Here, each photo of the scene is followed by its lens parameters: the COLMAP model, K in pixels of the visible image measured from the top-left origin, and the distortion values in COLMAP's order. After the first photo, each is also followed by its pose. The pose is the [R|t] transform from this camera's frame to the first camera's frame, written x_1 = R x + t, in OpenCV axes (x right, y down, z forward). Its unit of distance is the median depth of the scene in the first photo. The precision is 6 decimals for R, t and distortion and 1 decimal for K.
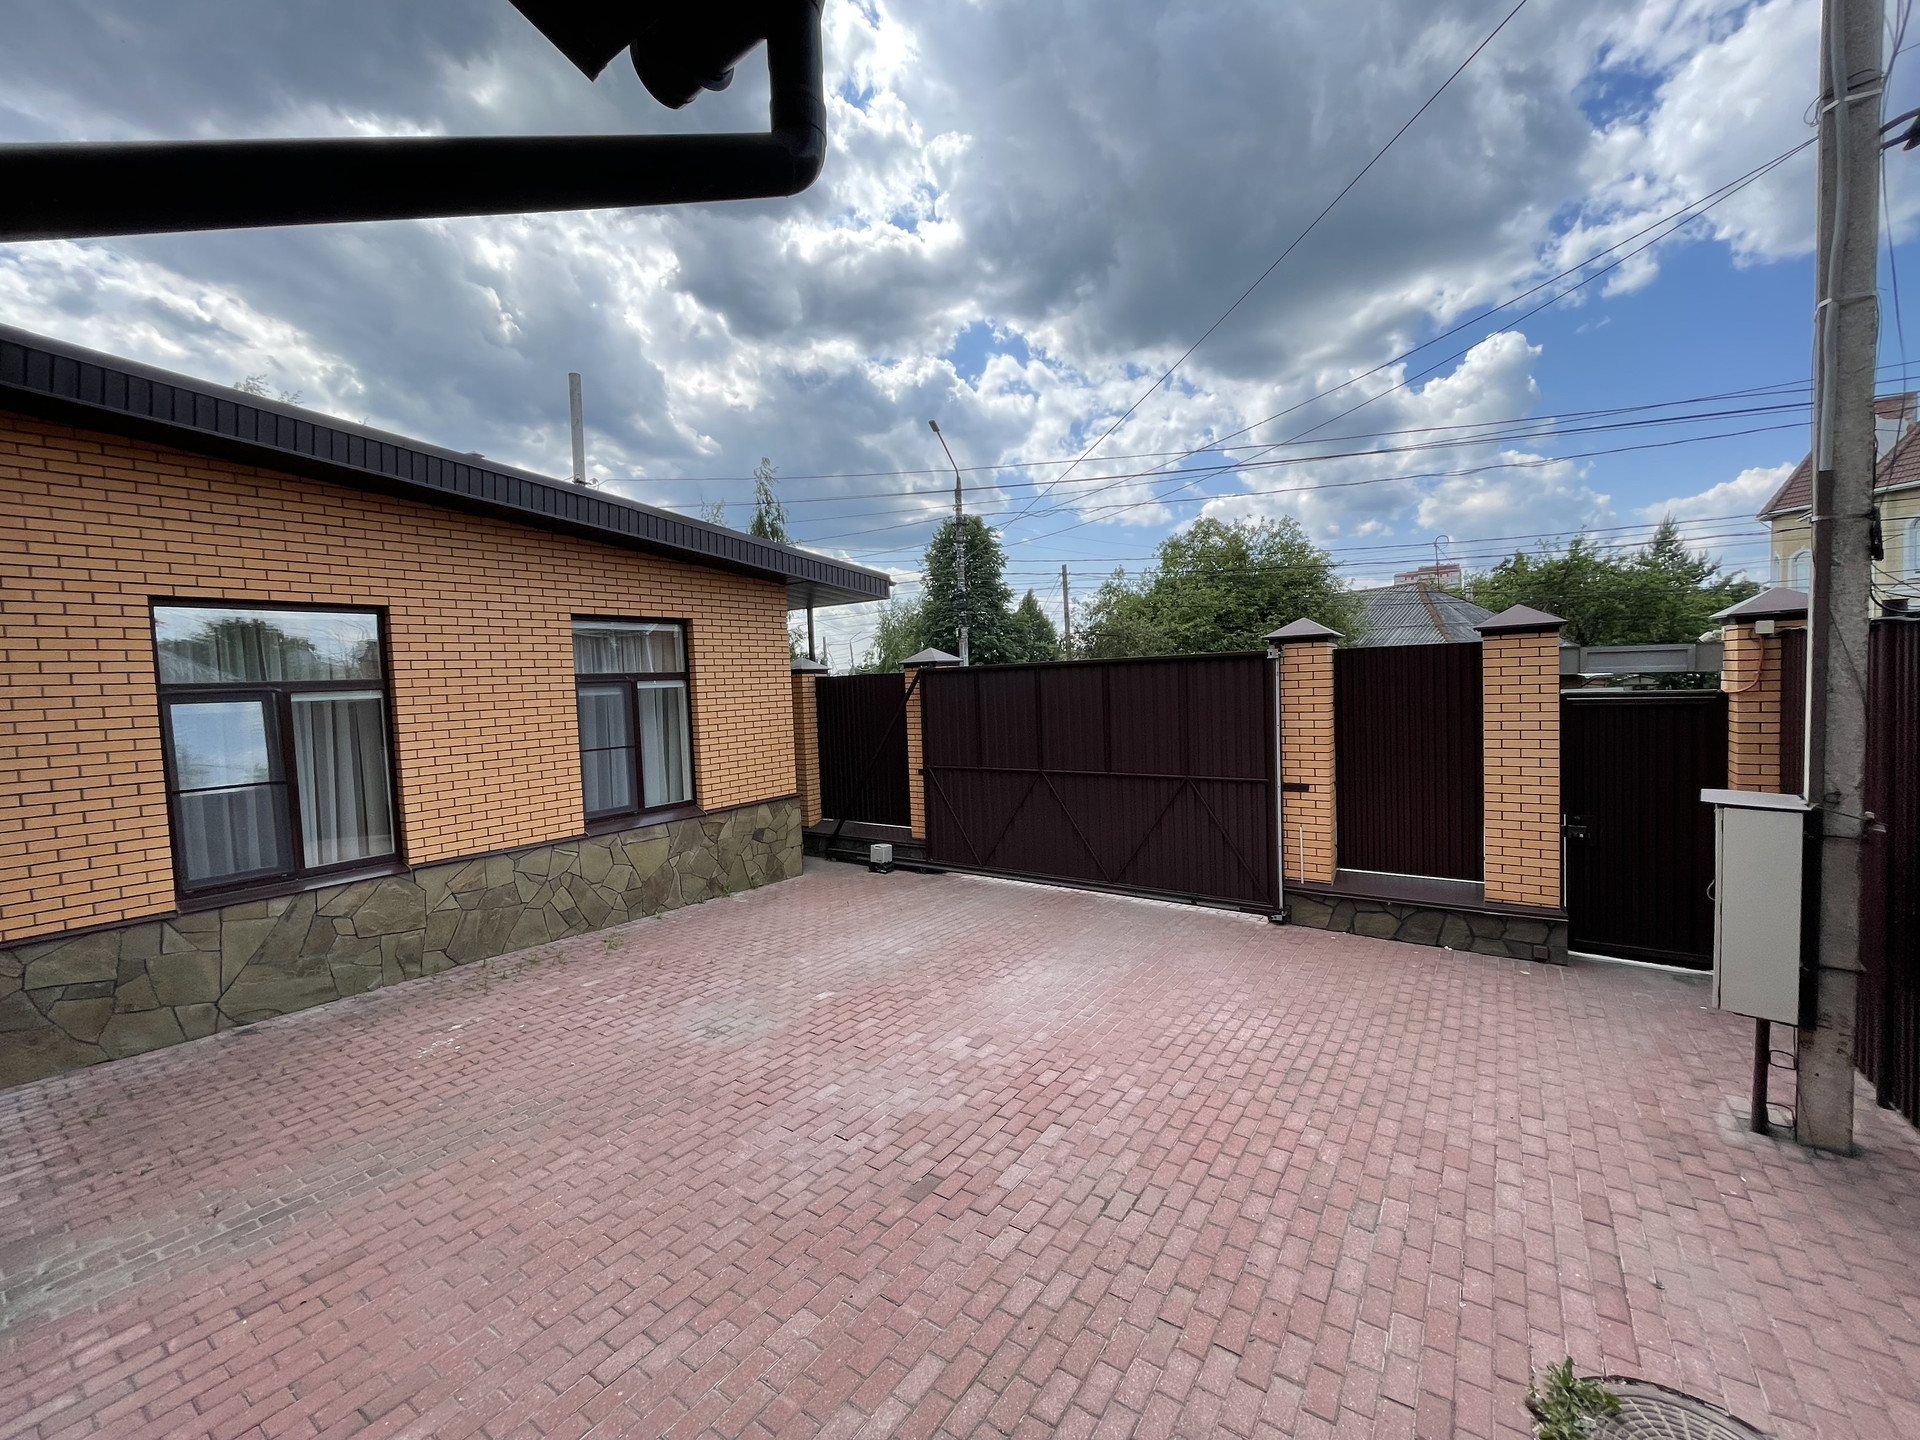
lens RADIAL K [[768.2, 0, 969.9], [0, 768.2, 723.0], [0, 0, 1]] dist [0.001307, -0.000519]
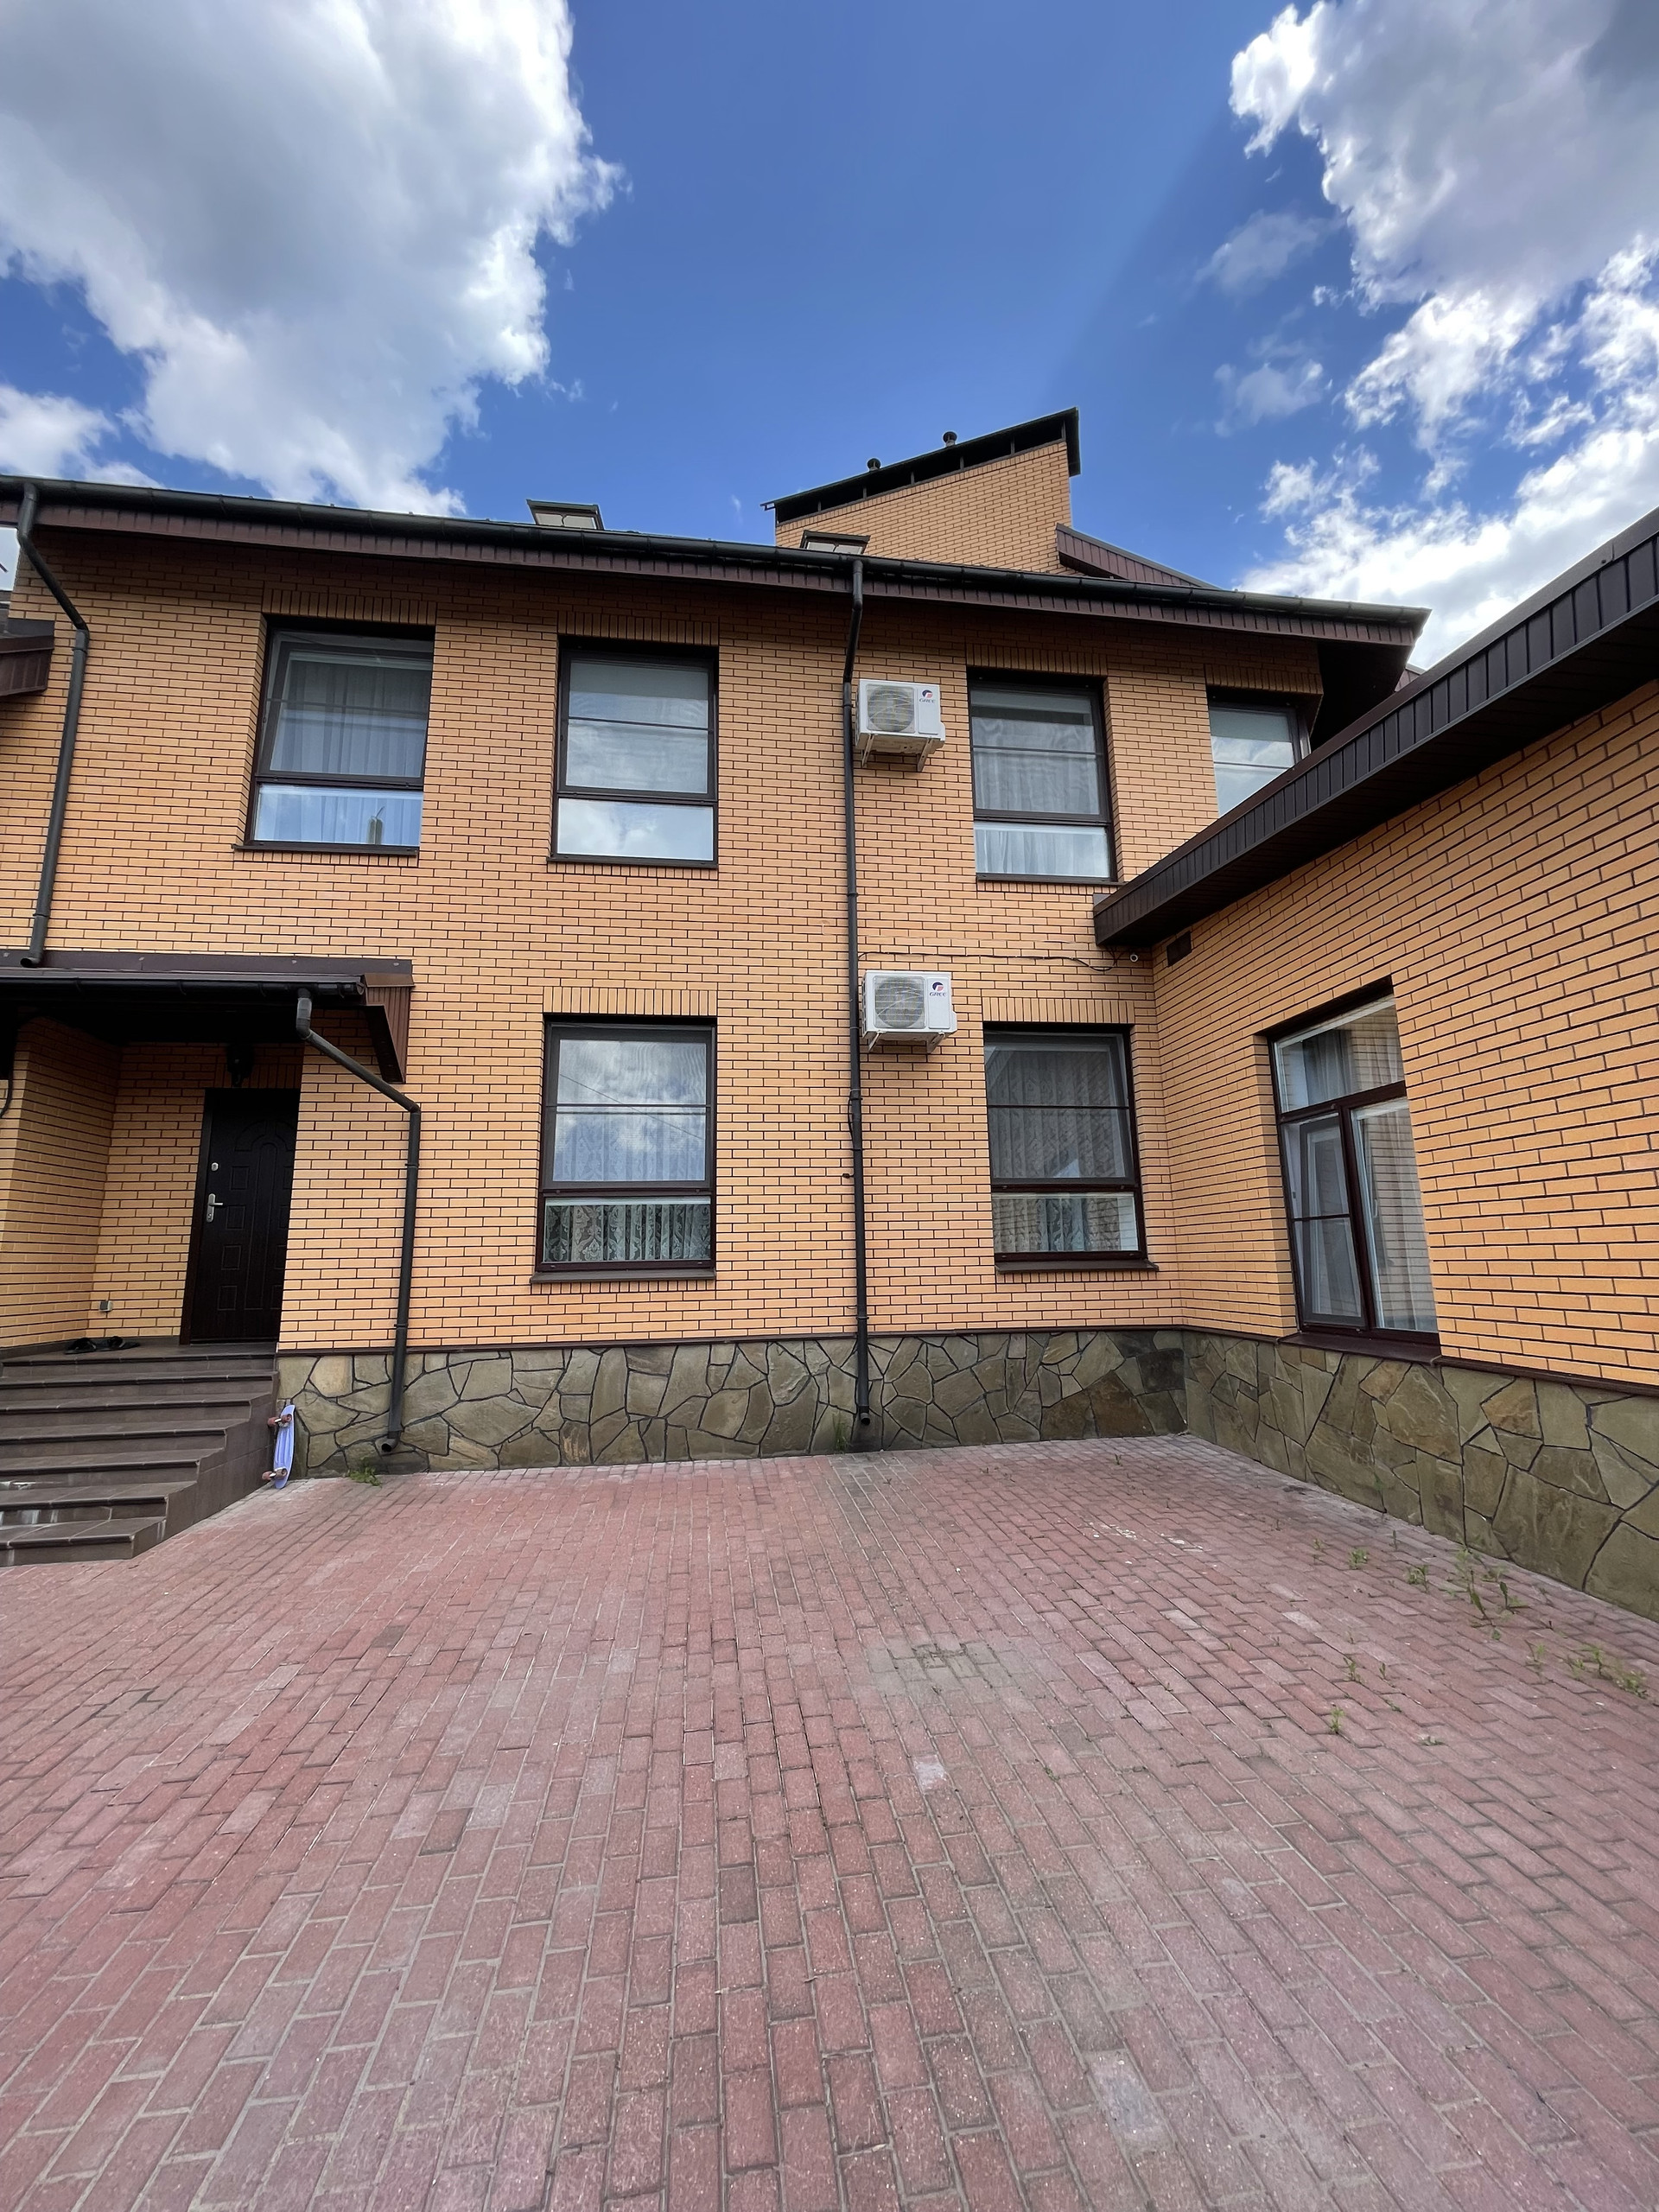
lens RADIAL K [[885.0, 0, 823.6], [0, 885.0, 1107.0], [0, 0, 1]] dist [0.001307, -0.000519]
pose [[-0.741168, -0.062838, -0.668372, 0.163684], [0.011318, 0.994298, -0.106031, 0.048116], [0.671224, -0.086151, -0.736231, 1.179369]]
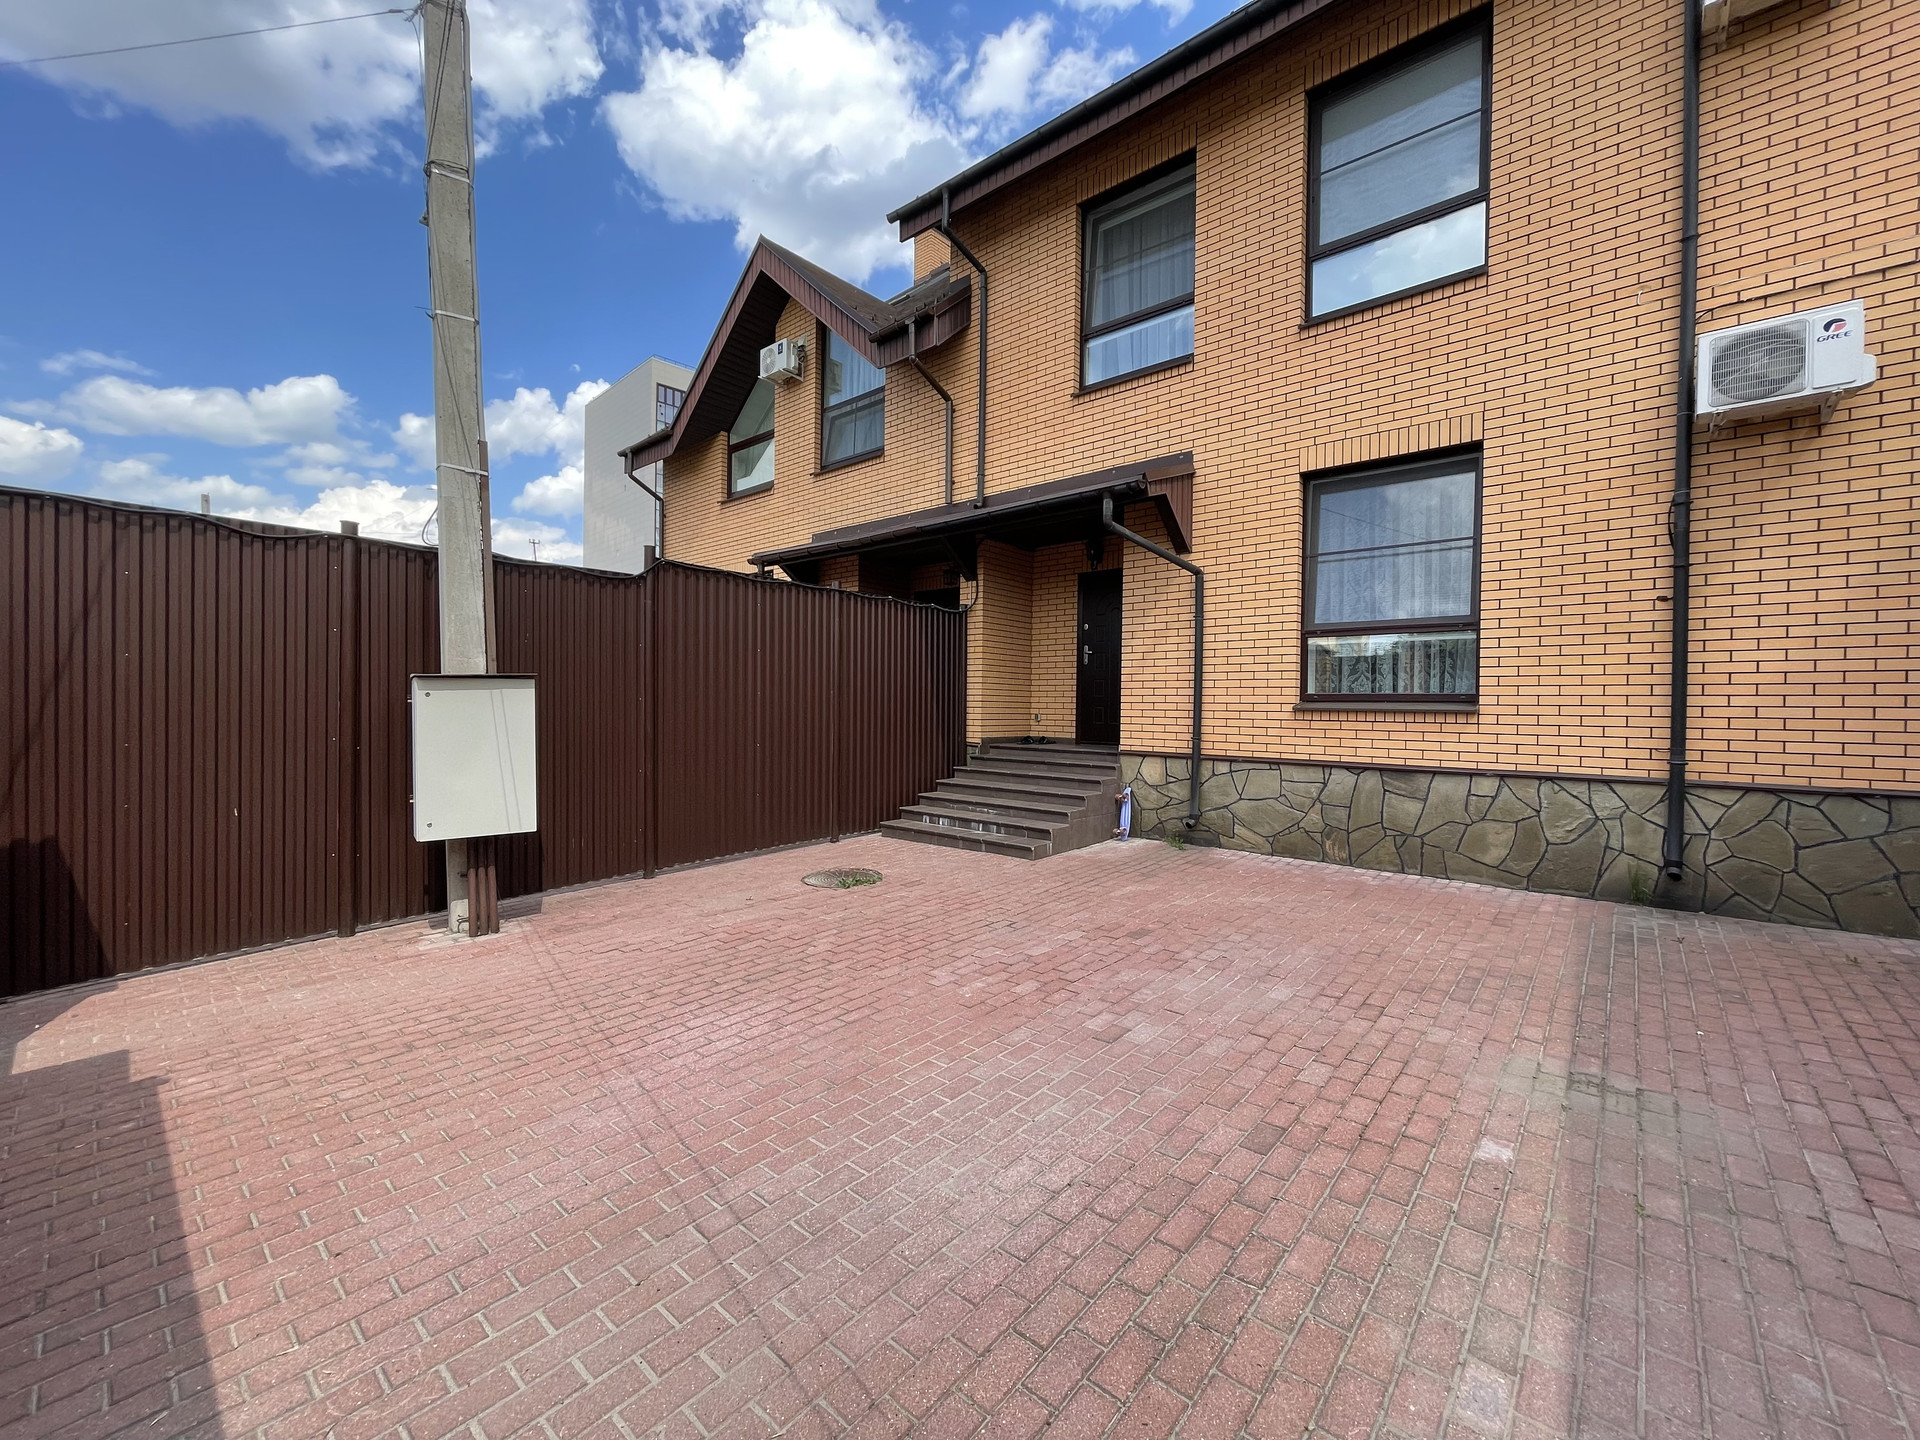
lens RADIAL K [[768.2, 0, 965.8], [0, 768.2, 713.3], [0, 0, 1]] dist [0.001307, -0.000519]
pose [[-0.993105, 0.026691, 0.114150, 0.042243], [0.033413, 0.997793, 0.057382, 0.066791], [-0.112367, 0.060800, -0.991805, 1.275501]]
